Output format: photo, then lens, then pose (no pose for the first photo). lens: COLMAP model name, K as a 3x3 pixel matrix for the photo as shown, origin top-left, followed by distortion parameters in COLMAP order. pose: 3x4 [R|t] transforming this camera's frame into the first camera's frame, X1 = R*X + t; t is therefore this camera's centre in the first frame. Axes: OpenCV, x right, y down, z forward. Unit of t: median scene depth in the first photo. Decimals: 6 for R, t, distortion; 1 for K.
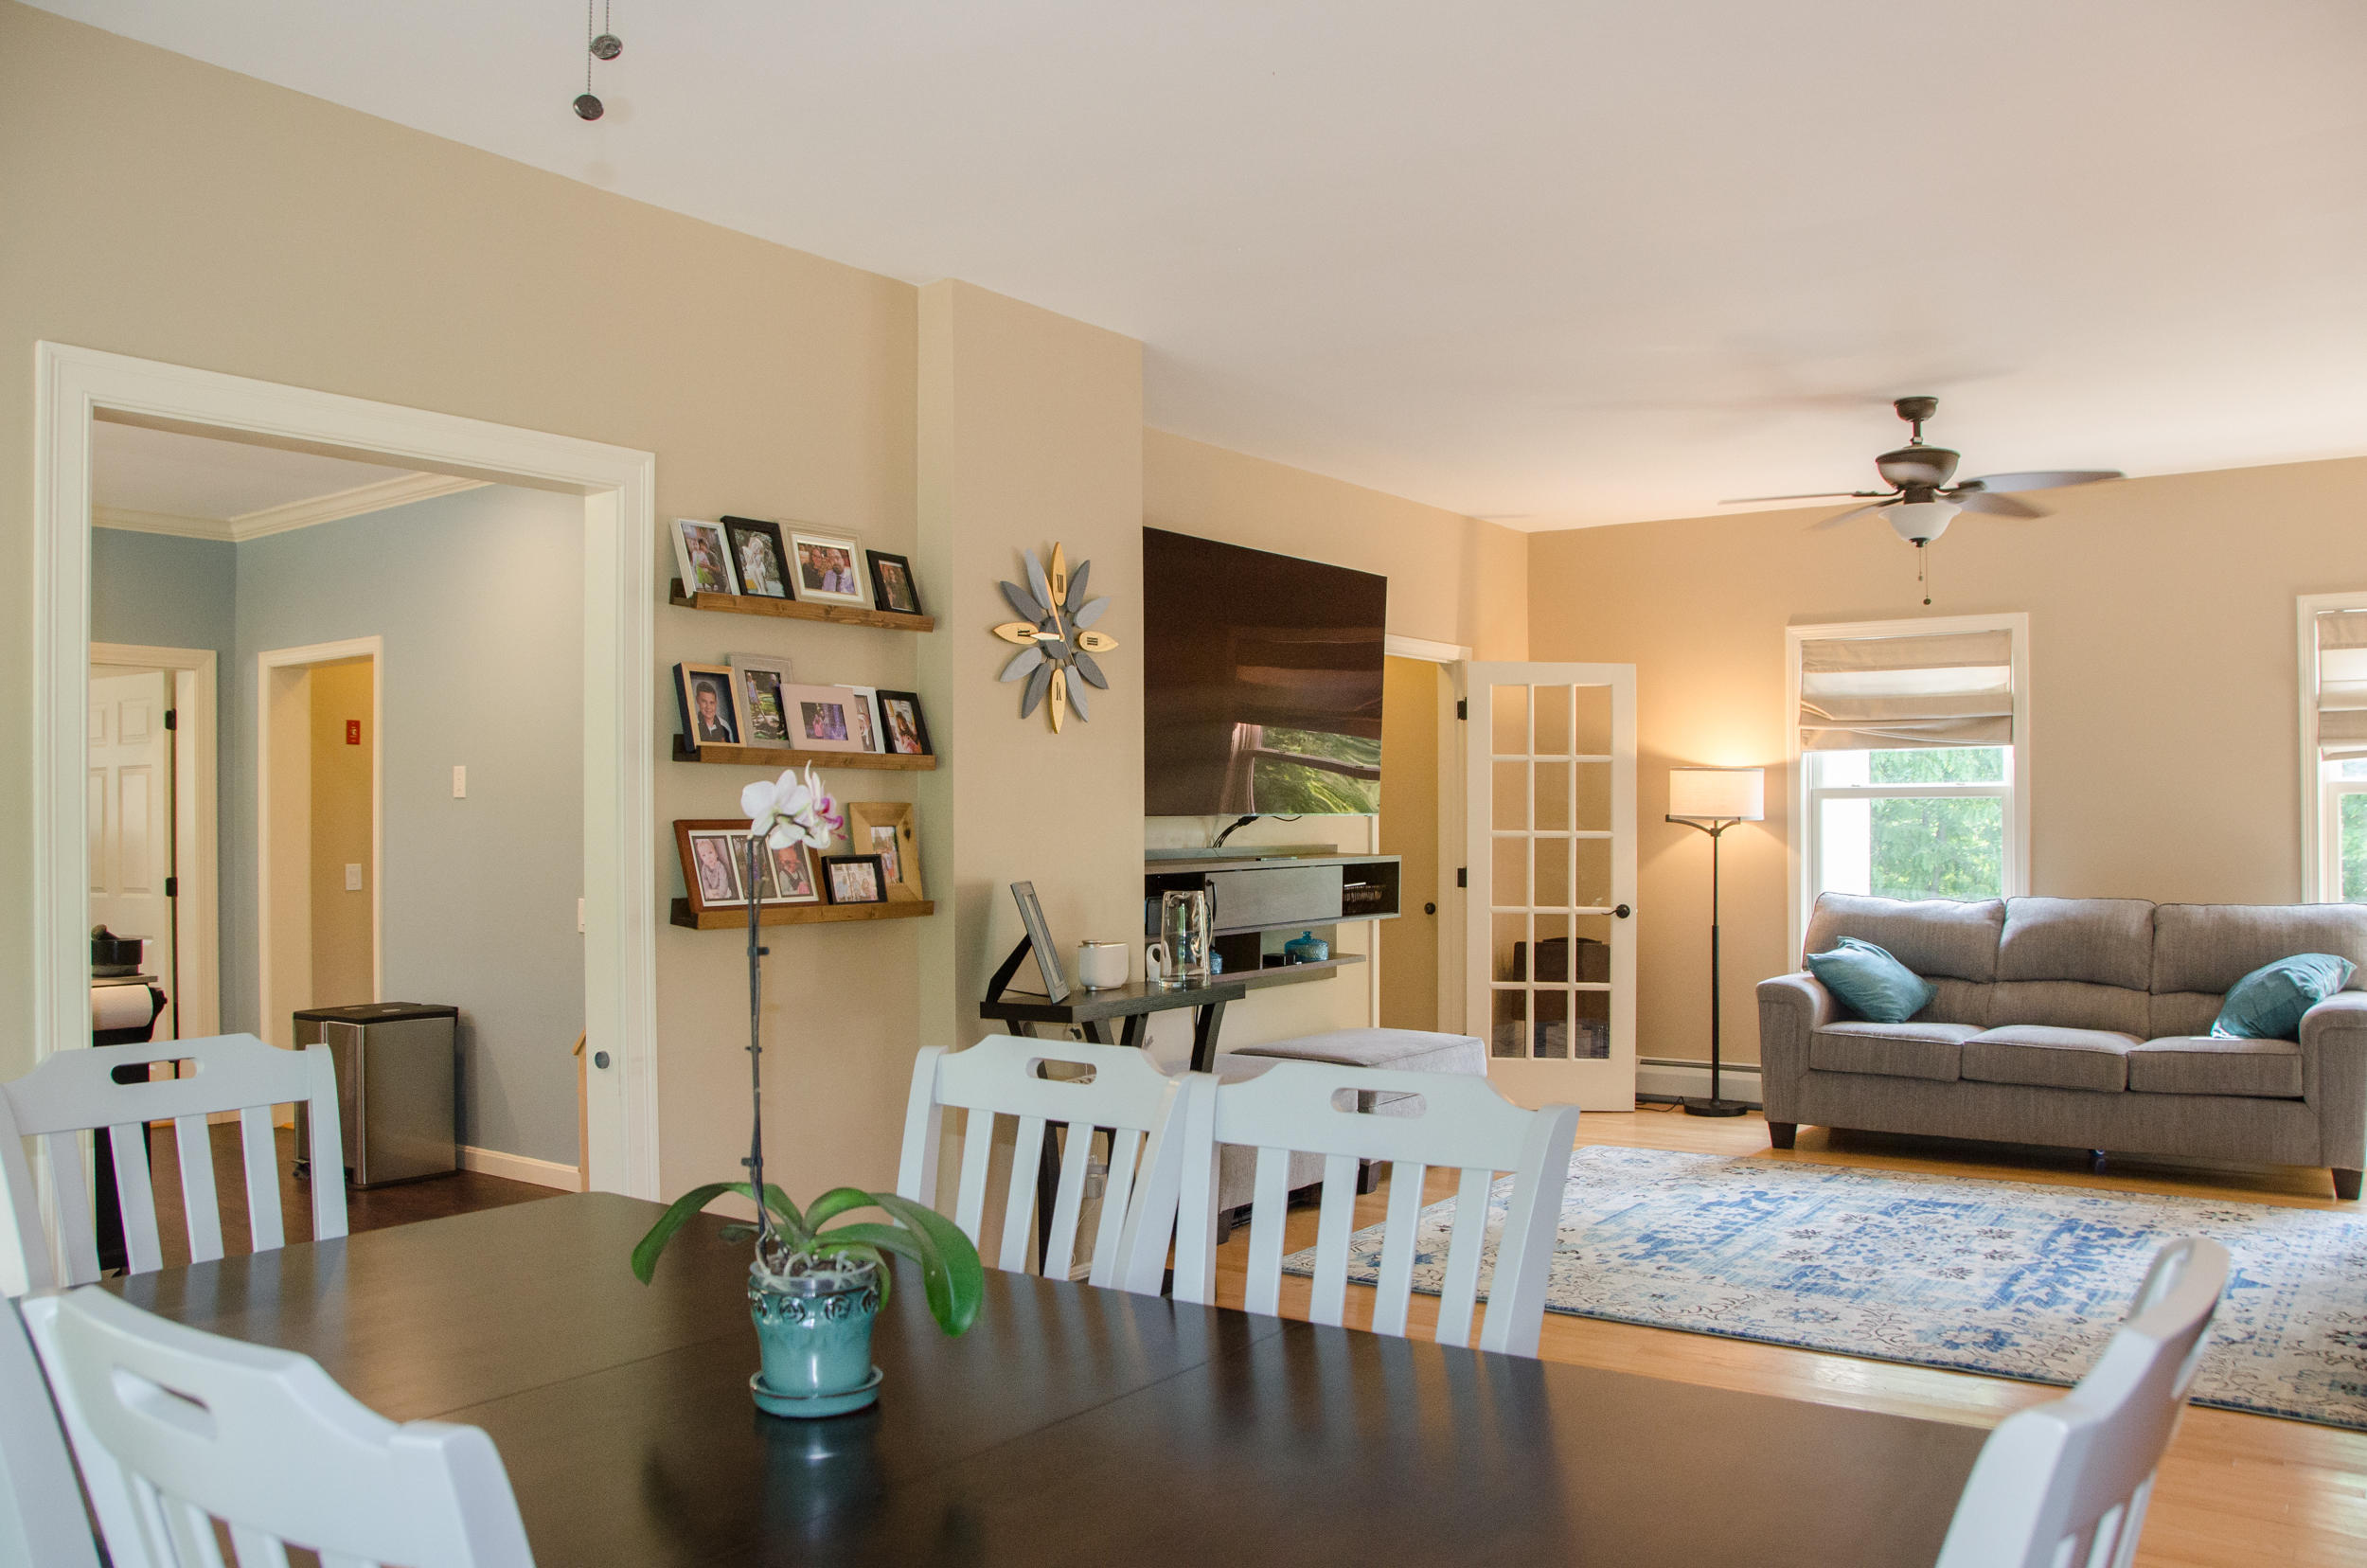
lens RADIAL K [[1878.8, 0, 1187.4], [0, 1878.8, 805.8], [0, 0, 1]] dist [-0.154835, 0.103656]
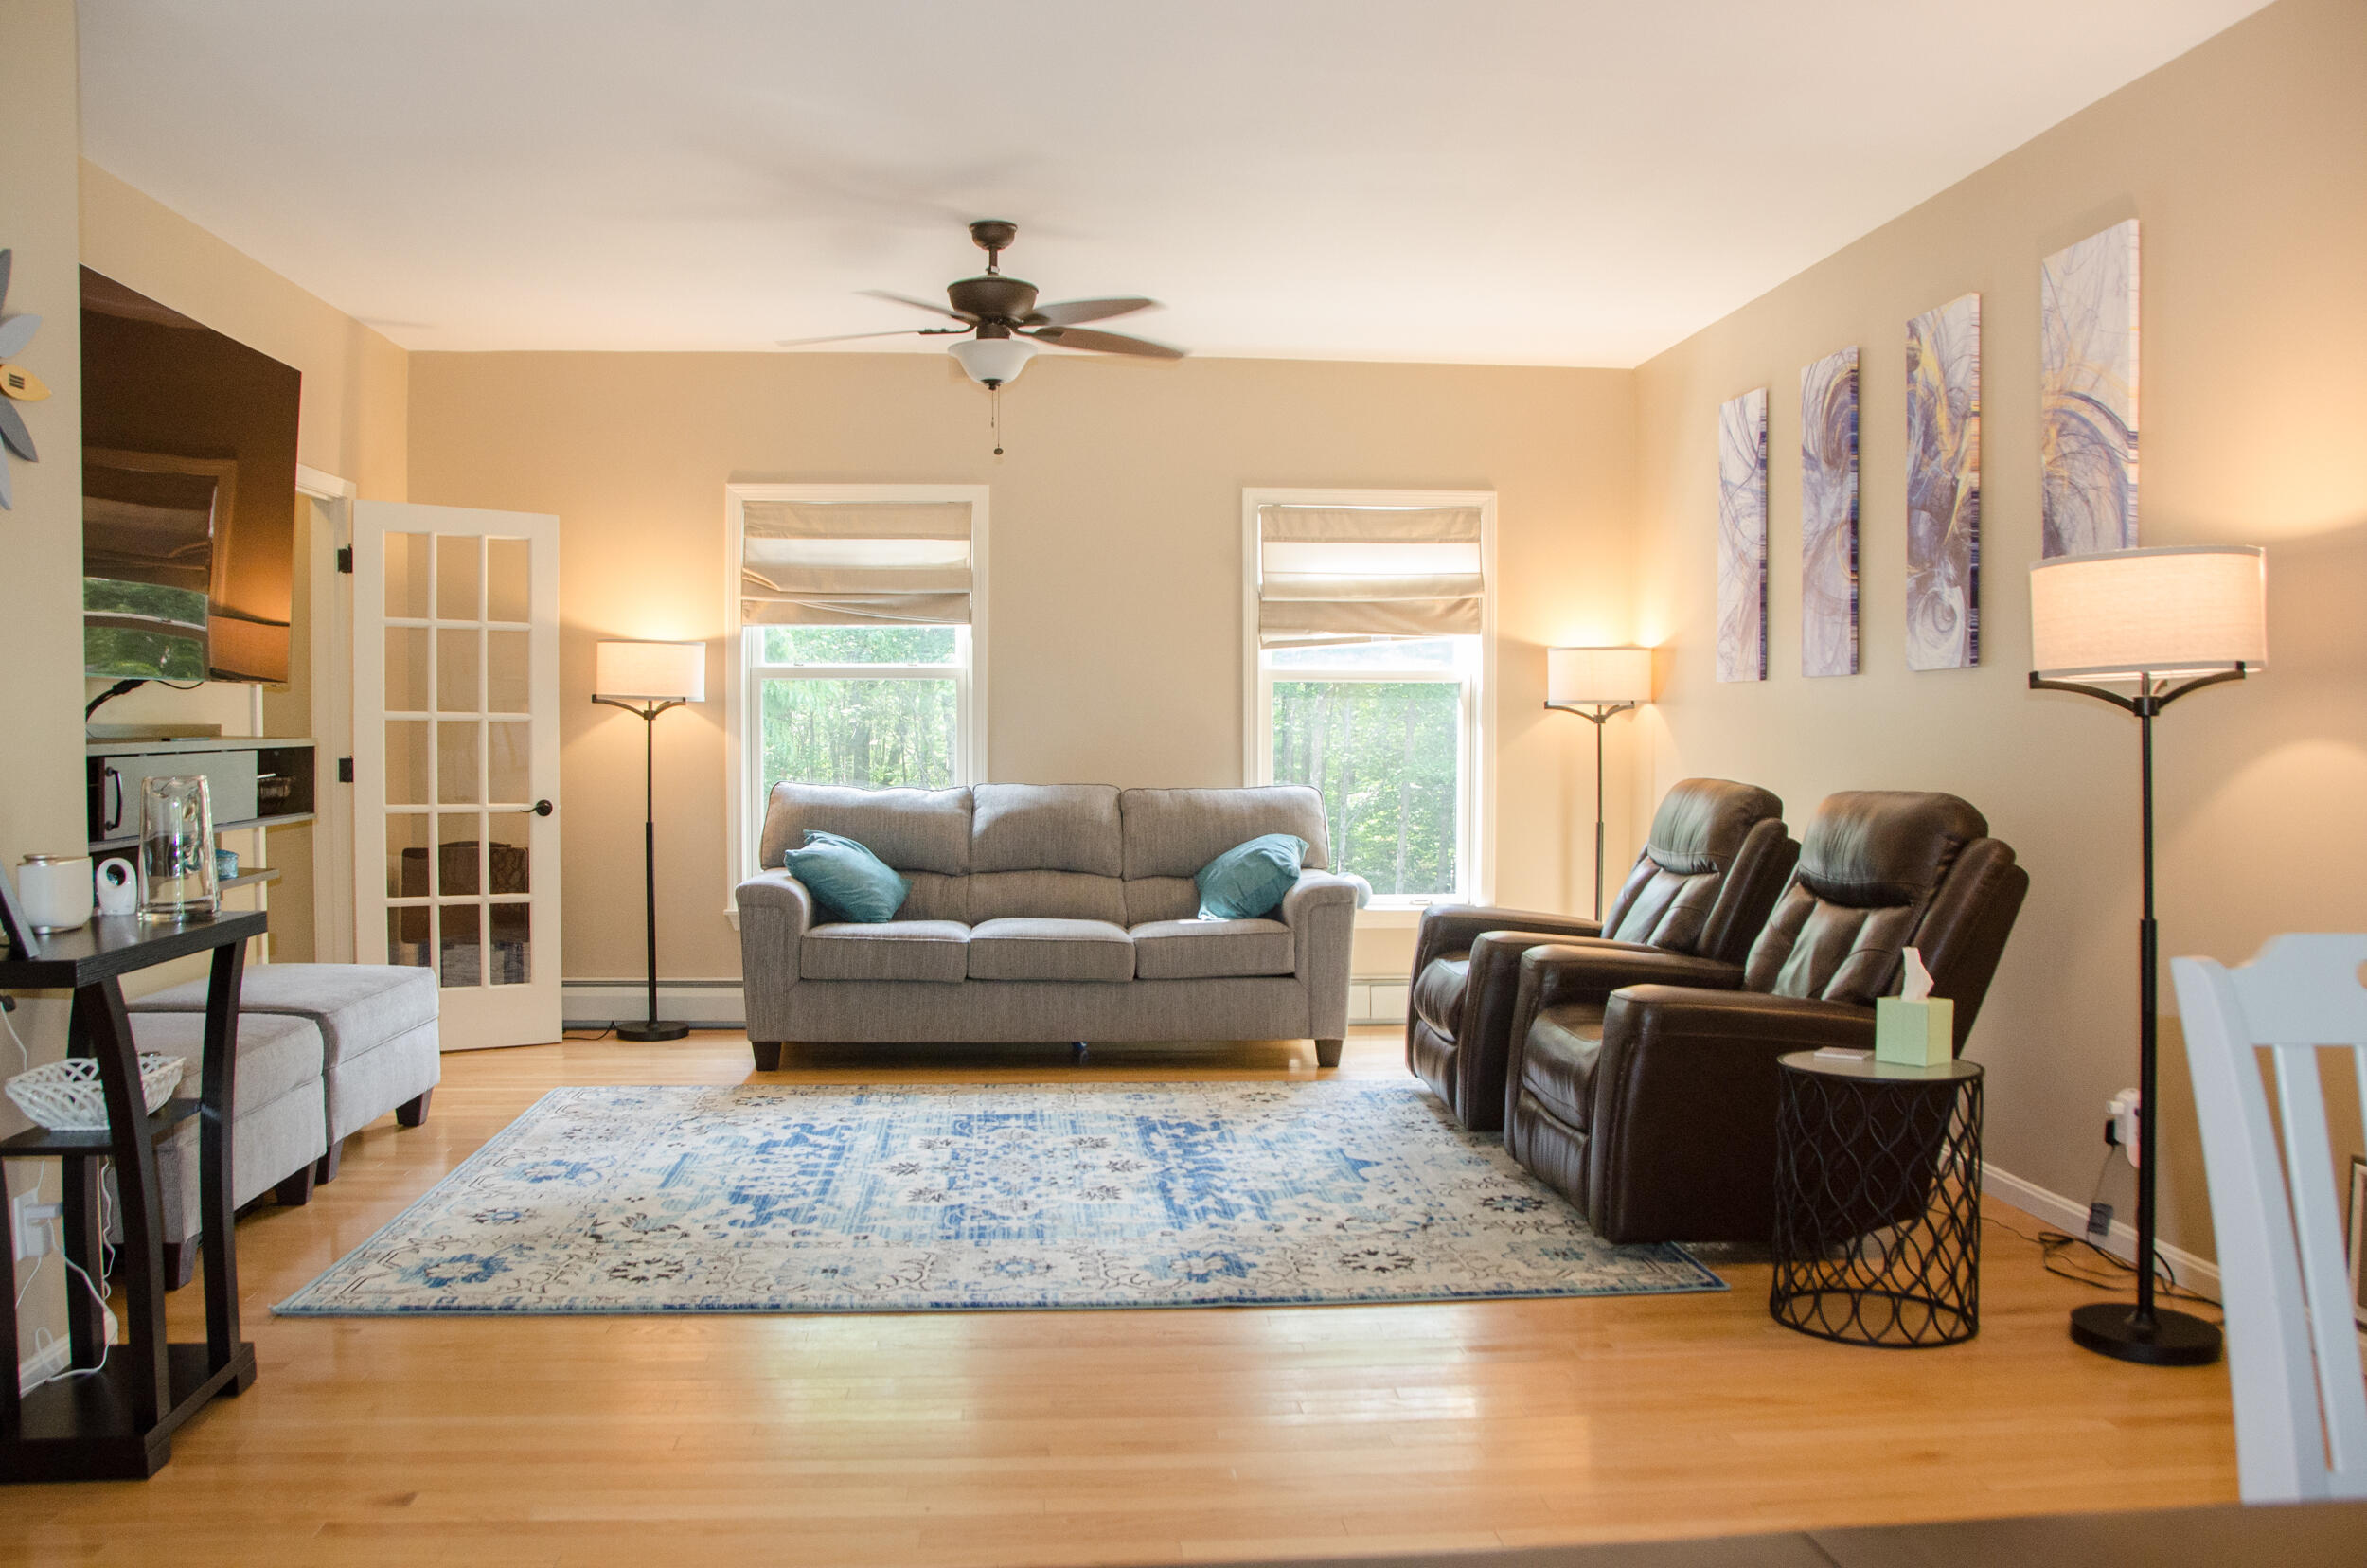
lens RADIAL K [[1878.8, 0, 1191.8], [0, 1878.8, 808.5], [0, 0, 1]] dist [-0.154835, 0.103656]
pose [[0.757710, -0.022090, 0.652218, -0.105172], [-0.011586, 0.998814, 0.047289, 0.016216], [-0.652489, -0.043388, 0.756555, 0.203785]]
